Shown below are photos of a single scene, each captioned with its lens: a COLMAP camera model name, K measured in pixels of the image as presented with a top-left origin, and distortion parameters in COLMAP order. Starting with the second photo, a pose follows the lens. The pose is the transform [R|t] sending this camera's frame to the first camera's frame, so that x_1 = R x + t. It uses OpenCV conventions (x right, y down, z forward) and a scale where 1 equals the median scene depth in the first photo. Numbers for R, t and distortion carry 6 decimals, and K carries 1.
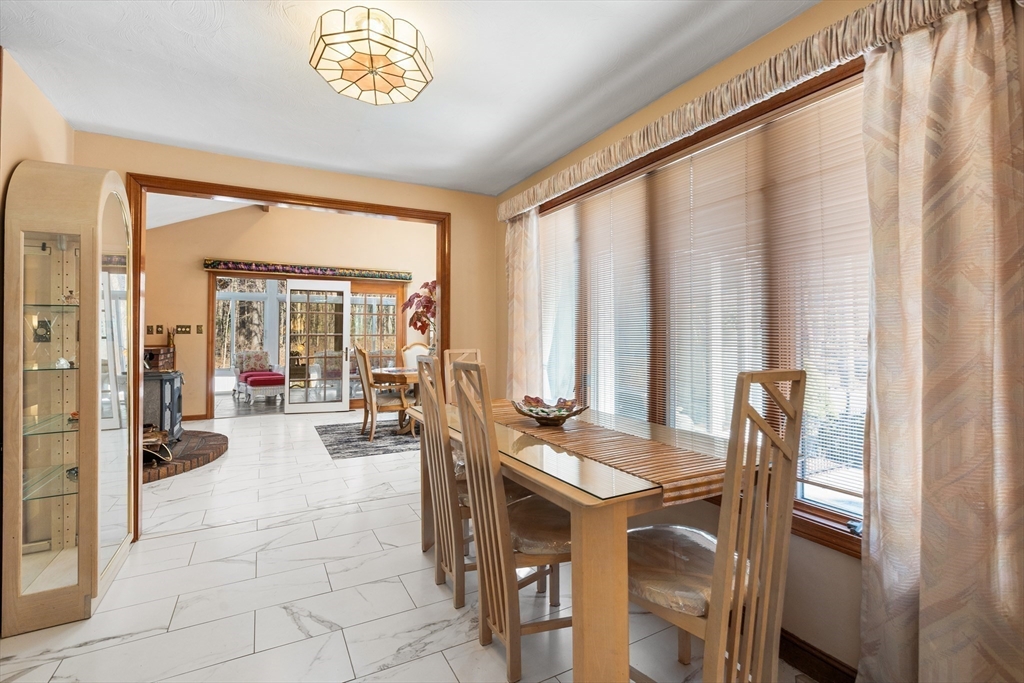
lens RADIAL K [[462.9, 0, 510.2], [0, 462.9, 337.1], [0, 0, 1]] dist [0.002199, 0.000194]
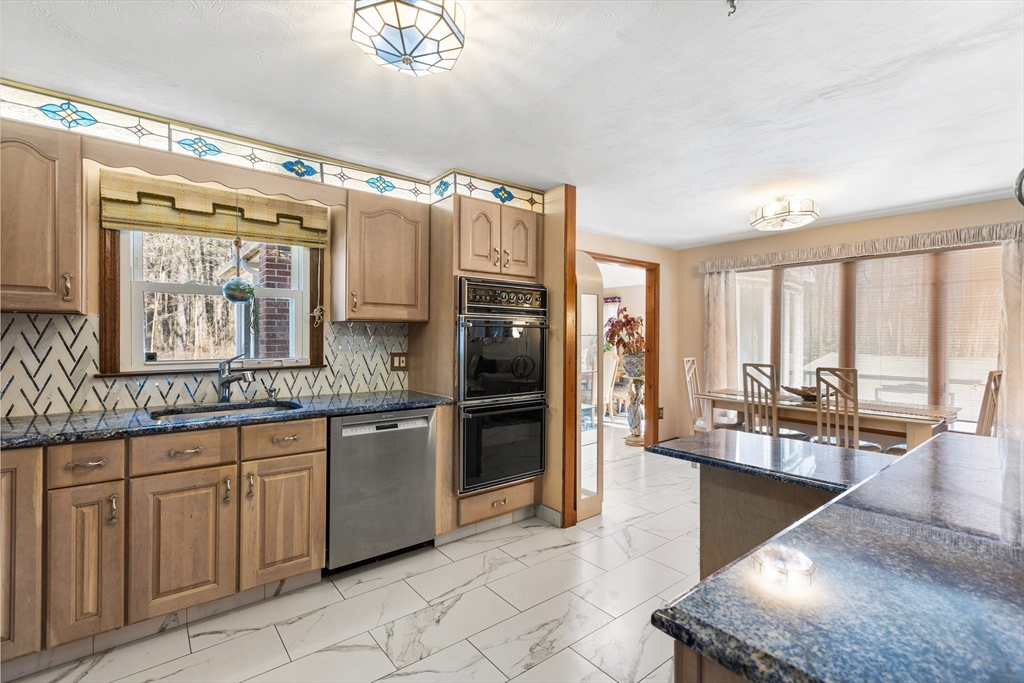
lens RADIAL K [[462.9, 0, 510.2], [0, 462.9, 337.1], [0, 0, 1]] dist [0.002199, 0.000194]
pose [[0.985895, 0.016061, 0.166590, -0.706701], [-0.016339, 0.999866, 0.000299, -0.024528], [-0.166563, -0.003017, 0.986026, -0.304440]]
